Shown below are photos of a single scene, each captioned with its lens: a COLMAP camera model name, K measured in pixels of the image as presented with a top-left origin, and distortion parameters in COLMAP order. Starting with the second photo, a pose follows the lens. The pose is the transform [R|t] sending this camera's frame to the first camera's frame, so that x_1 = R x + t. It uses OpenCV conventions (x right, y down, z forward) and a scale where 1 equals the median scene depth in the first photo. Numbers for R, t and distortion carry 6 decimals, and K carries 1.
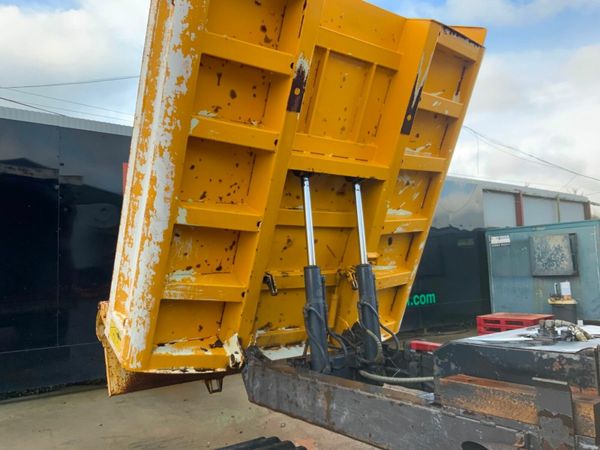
lens RADIAL K [[490.2, 0, 300.0], [0, 490.2, 225.0], [0, 0, 1]] dist [0.101135, -0.174427]
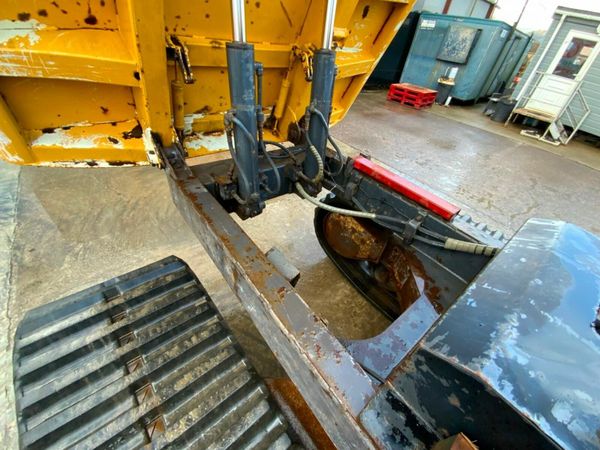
lens RADIAL K [[242.5, 0, 300.0], [0, 242.5, 225.0], [0, 0, 1]] dist [0.023638, -0.019349]
pose [[0.988242, 0.089715, 0.123814, 0.069235], [-0.150938, 0.701743, 0.696258, 0.018079], [-0.024420, -0.706759, 0.707033, 0.546930]]
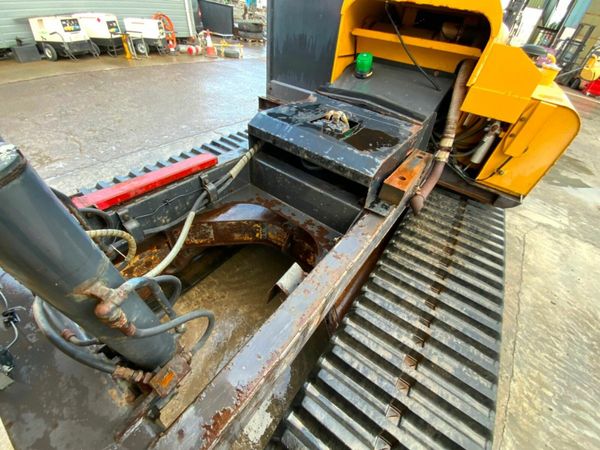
lens RADIAL K [[242.5, 0, 300.0], [0, 242.5, 225.0], [0, 0, 1]] dist [0.023638, -0.019349]
pose [[-0.291044, -0.638514, 0.712456, -0.081003], [-0.178508, 0.767859, 0.615246, 0.021970], [-0.939909, 0.051884, -0.337460, 0.798174]]
